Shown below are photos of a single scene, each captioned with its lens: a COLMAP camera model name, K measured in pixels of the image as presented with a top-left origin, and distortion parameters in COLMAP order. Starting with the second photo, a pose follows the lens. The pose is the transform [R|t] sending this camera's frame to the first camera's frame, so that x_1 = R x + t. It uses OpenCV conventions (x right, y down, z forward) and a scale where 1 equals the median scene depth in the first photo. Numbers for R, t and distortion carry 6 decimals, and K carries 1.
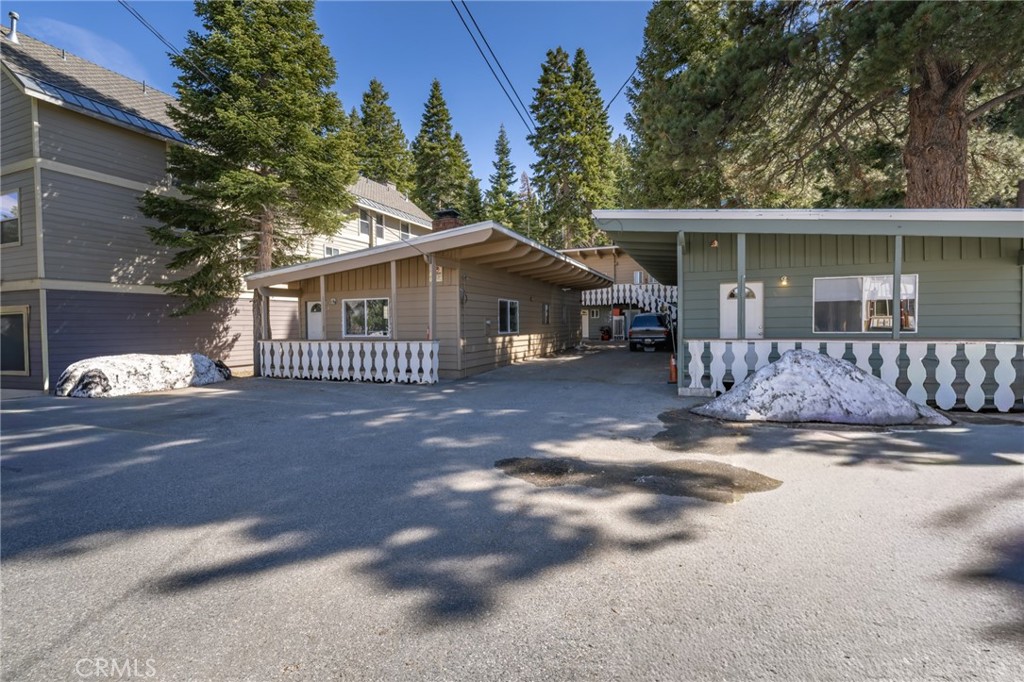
lens RADIAL K [[474.2, 0, 512.0], [0, 474.2, 341.0], [0, 0, 1]] dist [-0.000353, 0.000005]
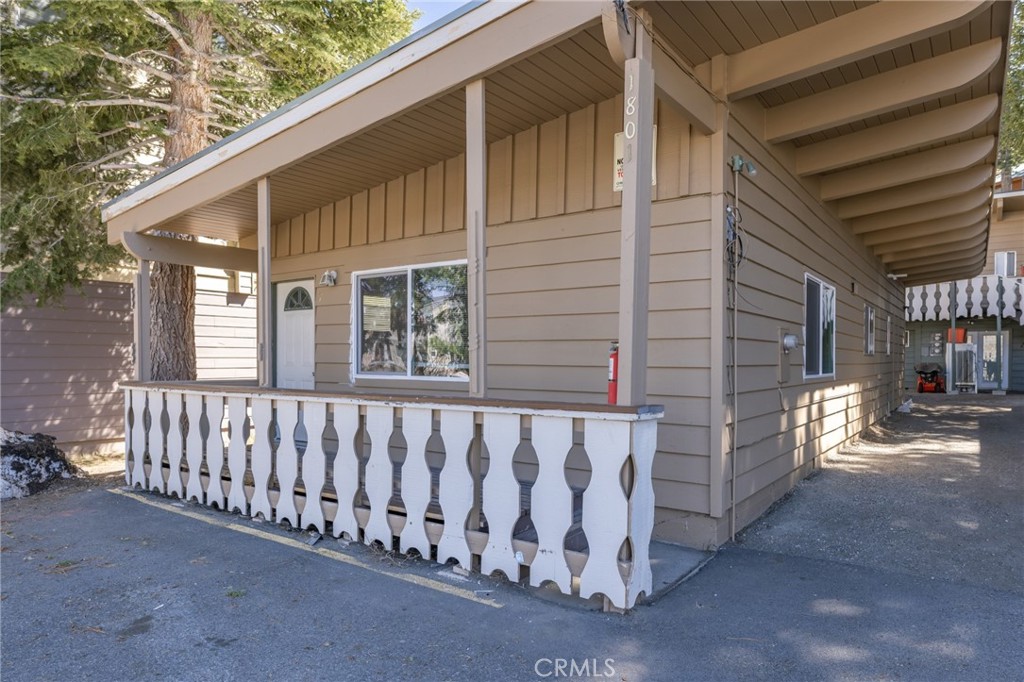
lens RADIAL K [[636.9, 0, 513.9], [0, 636.9, 362.1], [0, 0, 1]] dist [-0.003003, -0.001332]
pose [[0.966306, 0.018053, -0.256761, -0.140944], [-0.025304, 0.999368, -0.024967, -0.013984], [0.256148, 0.030623, 0.966153, 0.678262]]
